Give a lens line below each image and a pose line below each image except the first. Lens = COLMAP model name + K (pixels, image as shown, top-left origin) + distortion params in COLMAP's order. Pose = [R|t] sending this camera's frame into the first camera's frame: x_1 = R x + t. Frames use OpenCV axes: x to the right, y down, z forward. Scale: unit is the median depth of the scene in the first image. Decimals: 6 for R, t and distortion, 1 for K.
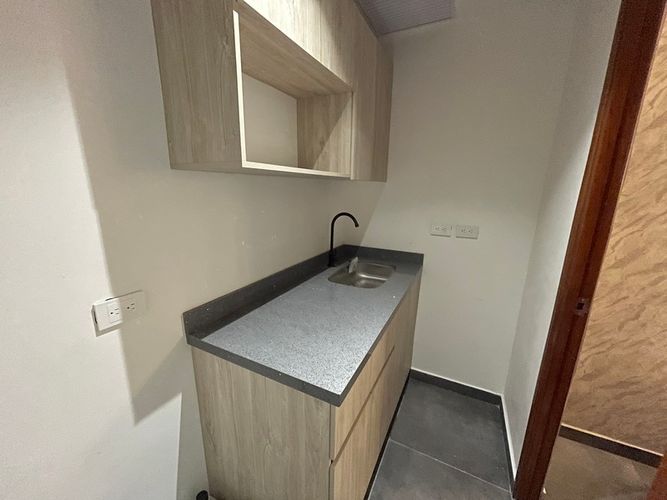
lens RADIAL K [[266.3, 0, 333.9], [0, 266.3, 249.8], [0, 0, 1]] dist [-0.010205, 0.001493]
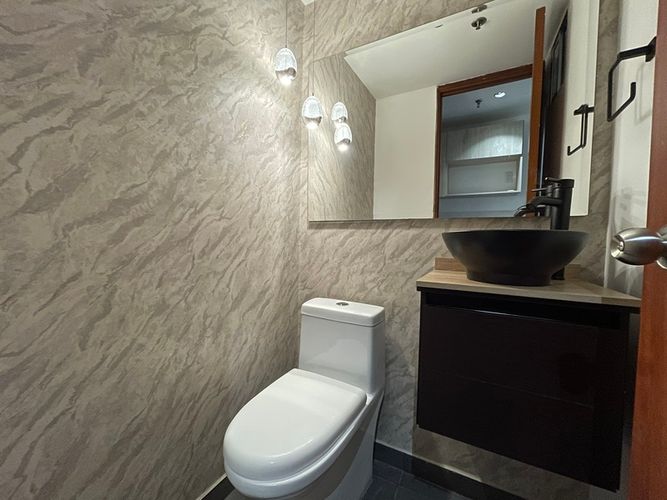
lens RADIAL K [[266.3, 0, 330.7], [0, 266.3, 248.2], [0, 0, 1]] dist [-0.010205, 0.001493]
pose [[0.032555, -0.049216, 0.998257, 0.720315], [0.208001, 0.977252, 0.041397, 0.228730], [-0.977587, 0.206291, 0.042051, 0.578500]]
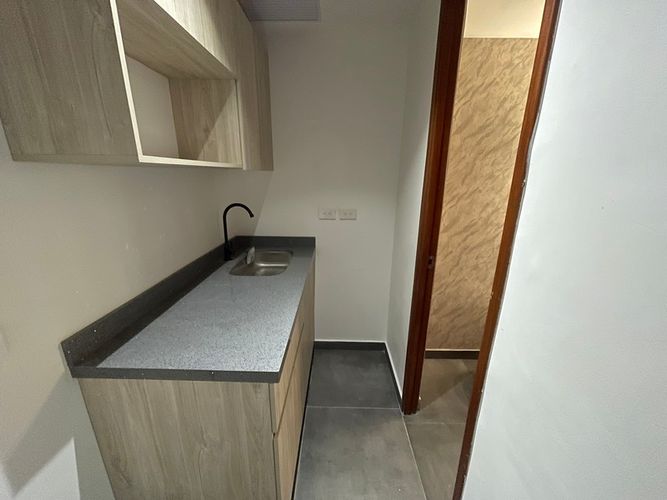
lens RADIAL K [[266.3, 0, 333.7], [0, 266.3, 250.0], [0, 0, 1]] dist [-0.010205, 0.001493]
pose [[0.898463, -0.127787, 0.420041, -0.091186], [0.106078, 0.991544, 0.074752, -0.007847], [-0.426041, -0.022605, 0.904421, -0.047781]]
